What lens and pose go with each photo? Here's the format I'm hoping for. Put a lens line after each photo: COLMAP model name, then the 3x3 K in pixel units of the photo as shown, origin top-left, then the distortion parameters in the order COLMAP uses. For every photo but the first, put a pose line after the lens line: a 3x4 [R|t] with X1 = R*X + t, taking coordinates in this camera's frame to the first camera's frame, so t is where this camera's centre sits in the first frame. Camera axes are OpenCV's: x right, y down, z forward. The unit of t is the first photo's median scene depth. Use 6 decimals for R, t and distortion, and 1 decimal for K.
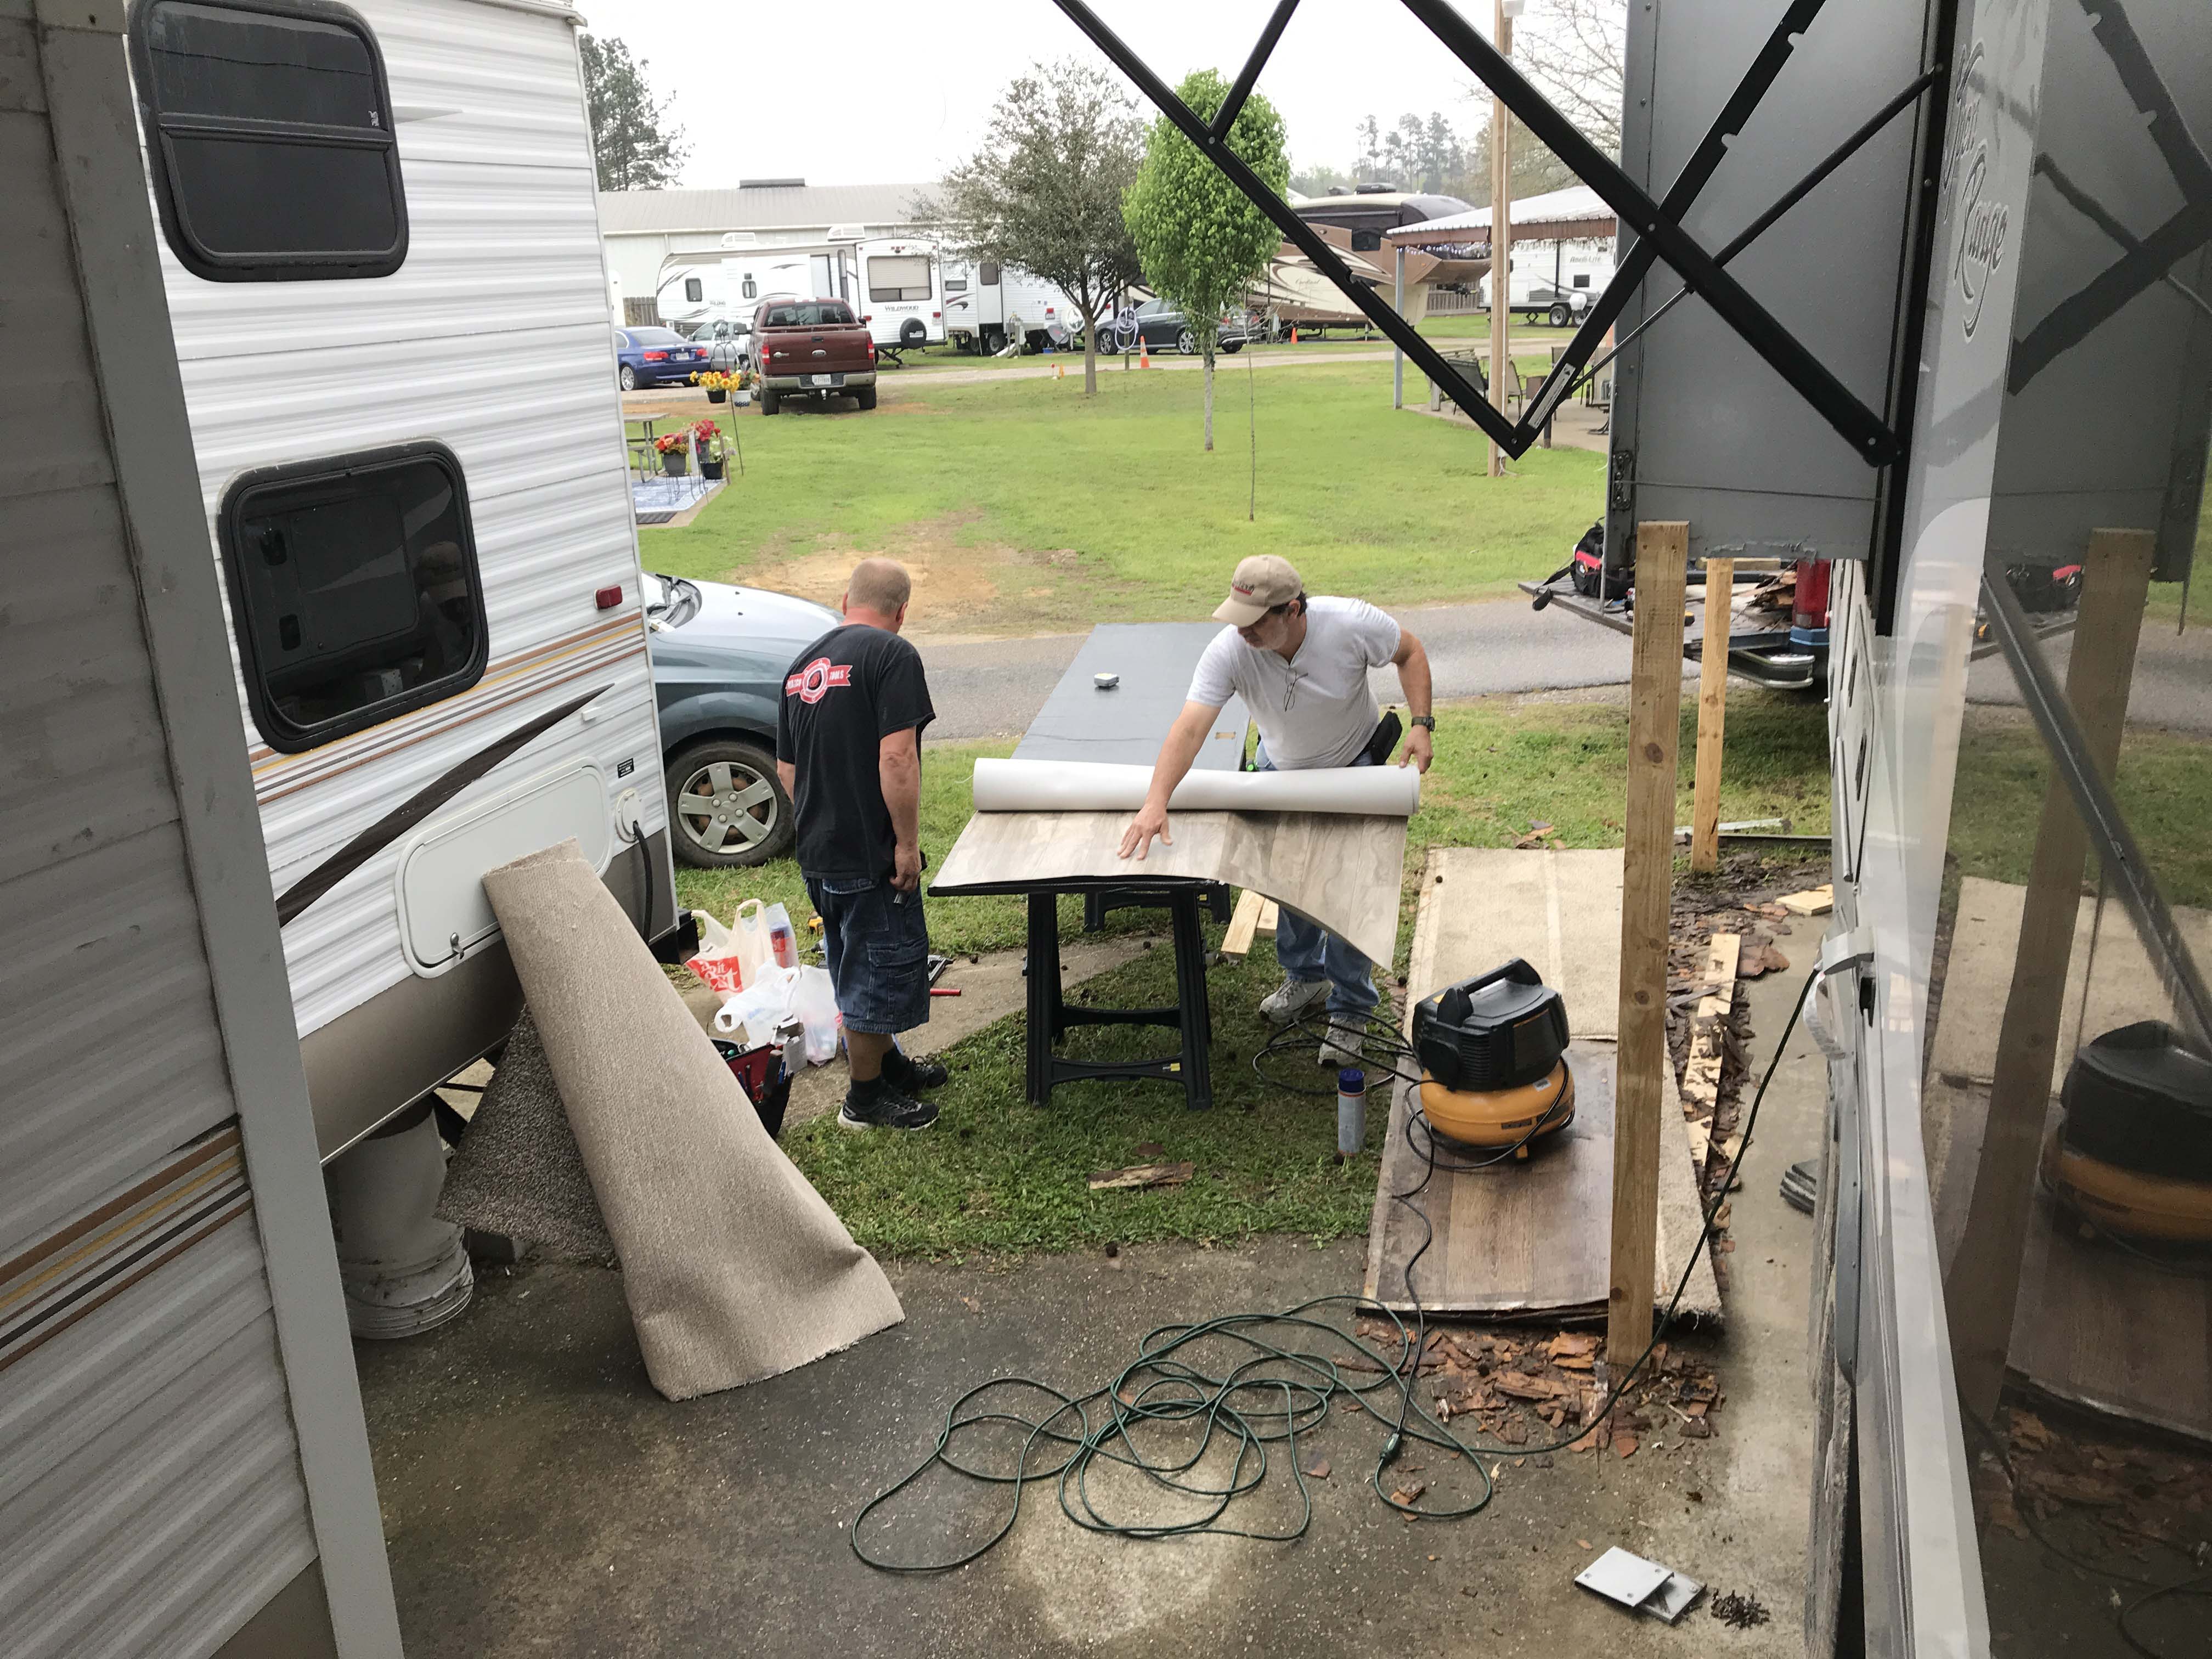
lens RADIAL K [[1807.1, 0, 1110.6], [0, 1807.1, 841.7], [0, 0, 1]] dist [0.042913, -0.031458]
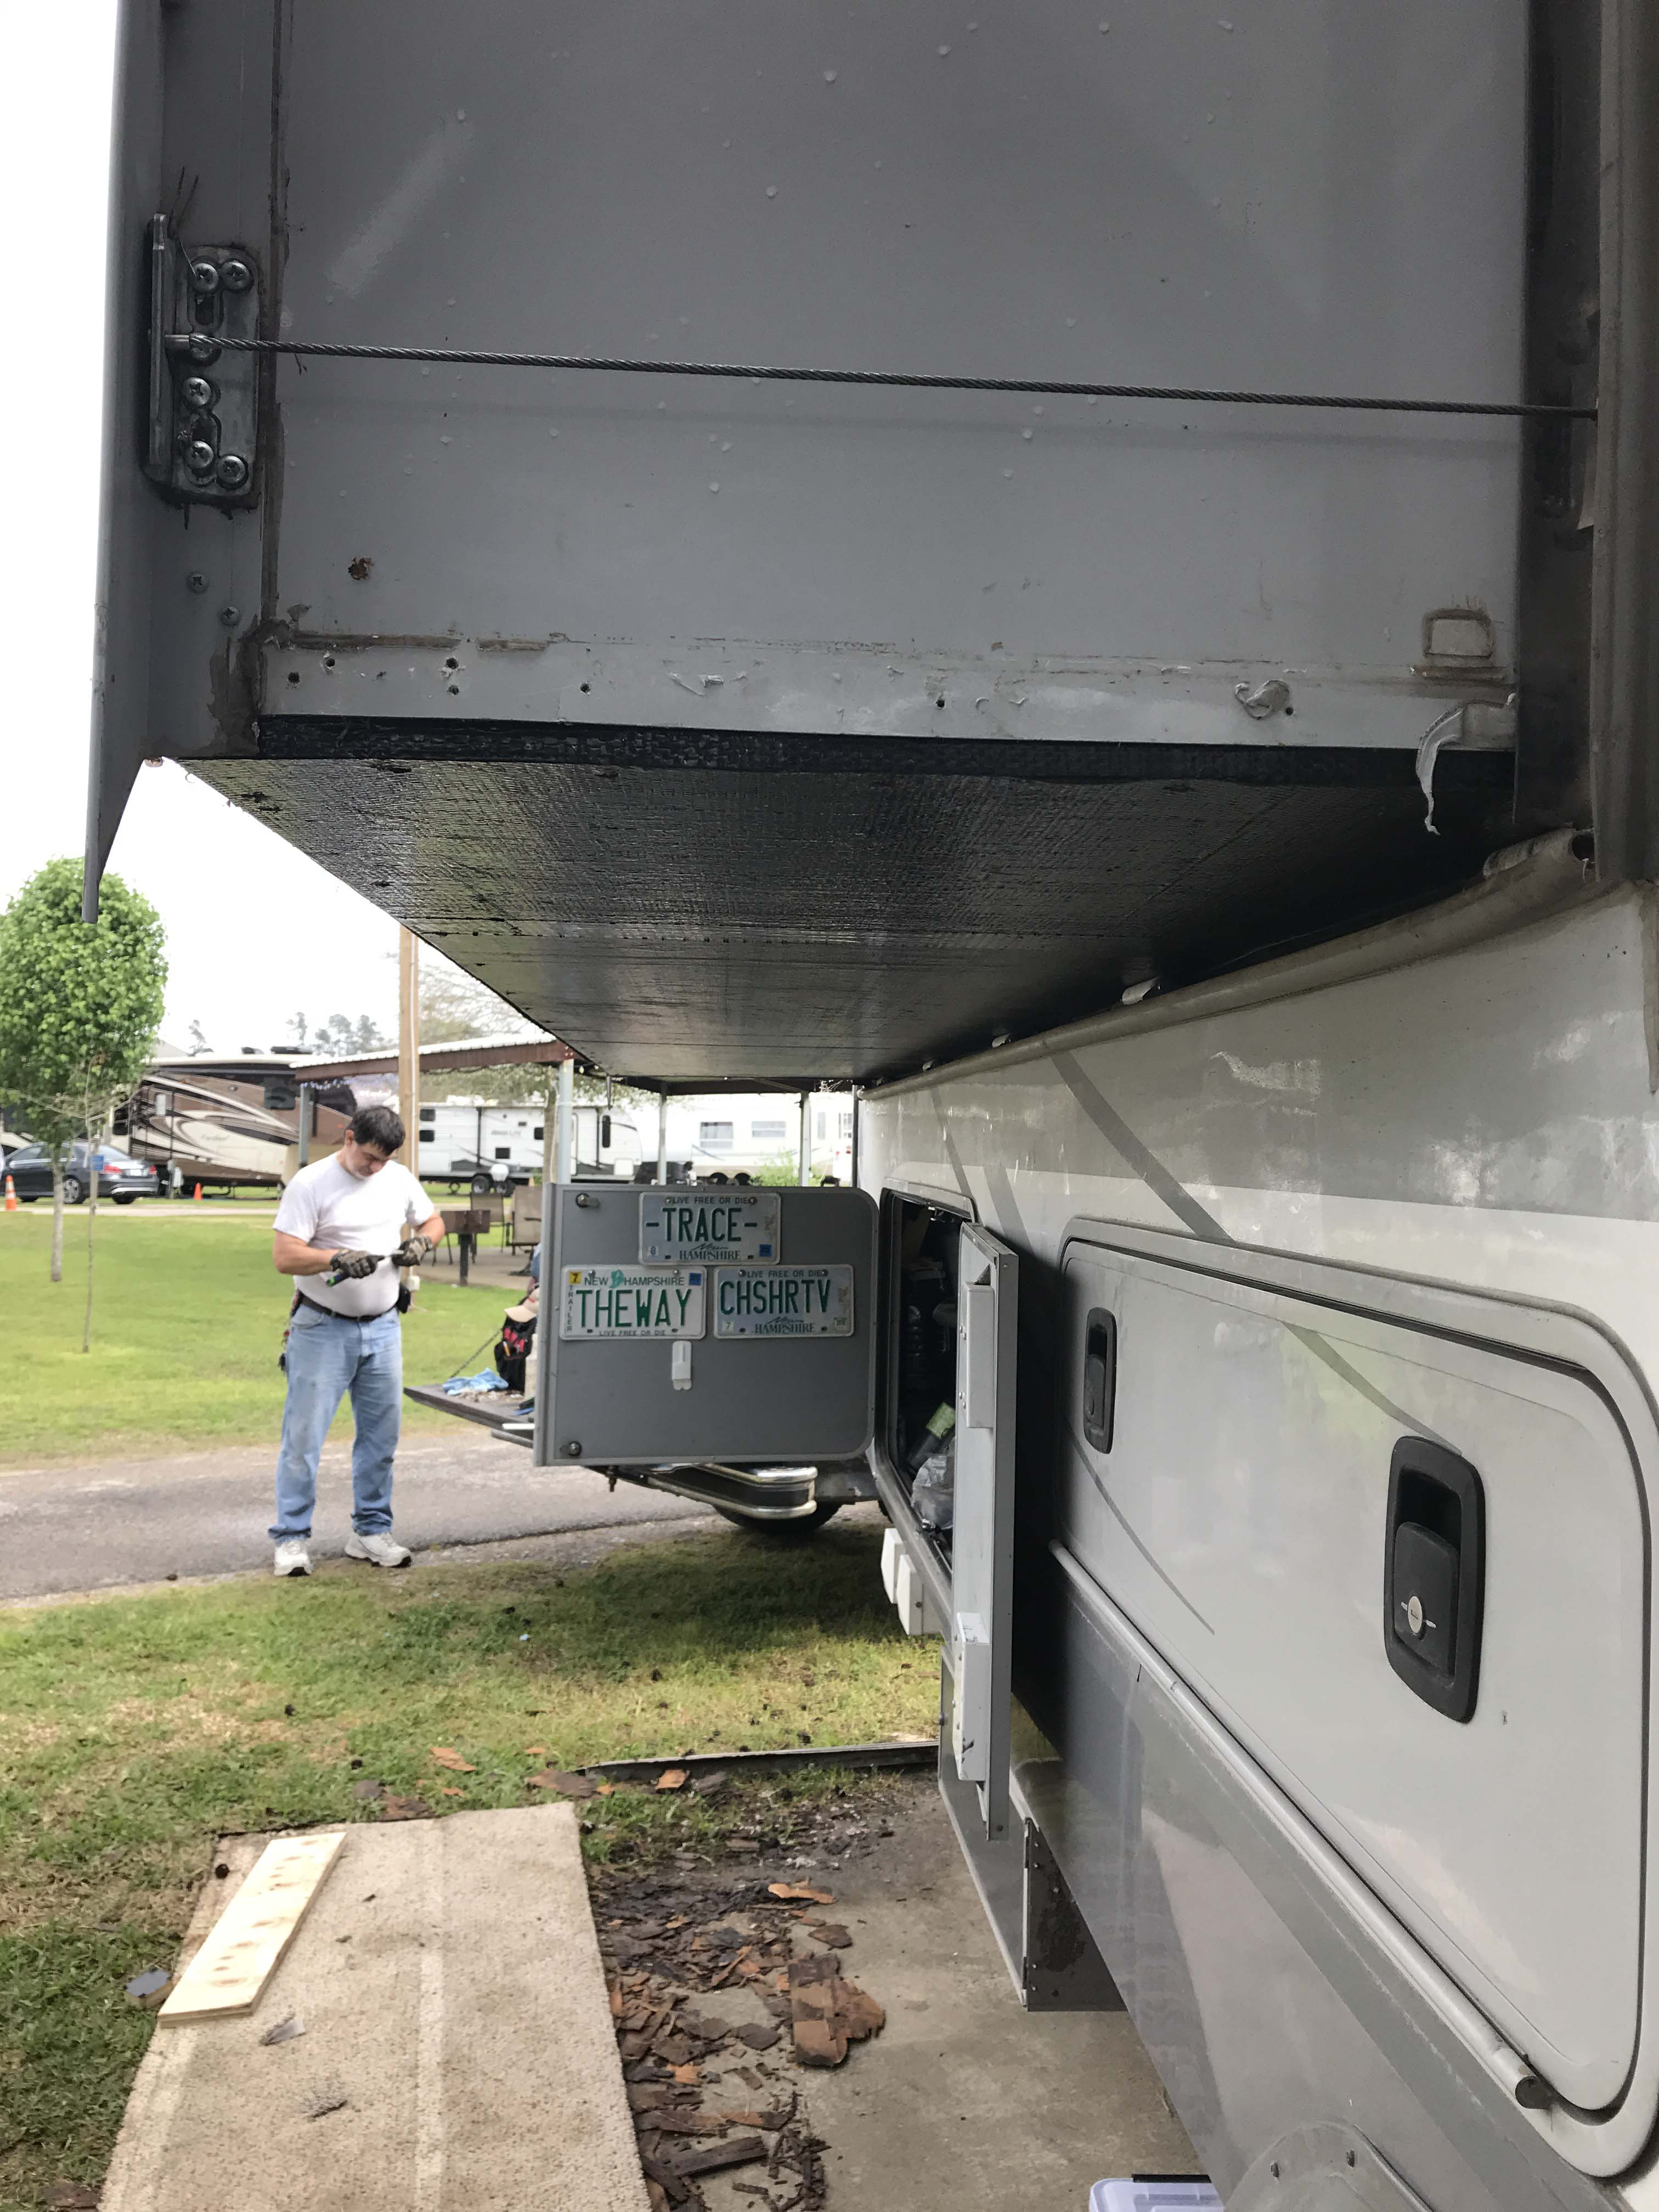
lens RADIAL K [[1807.1, 0, 825.4], [0, 1807.1, 1145.2], [0, 0, 1]] dist [0.042913, -0.031458]
pose [[0.912755, 0.063060, 0.403610, 0.039175], [0.067040, 0.951495, -0.300270, -0.004500], [-0.402968, 0.301131, 0.864255, 0.138139]]
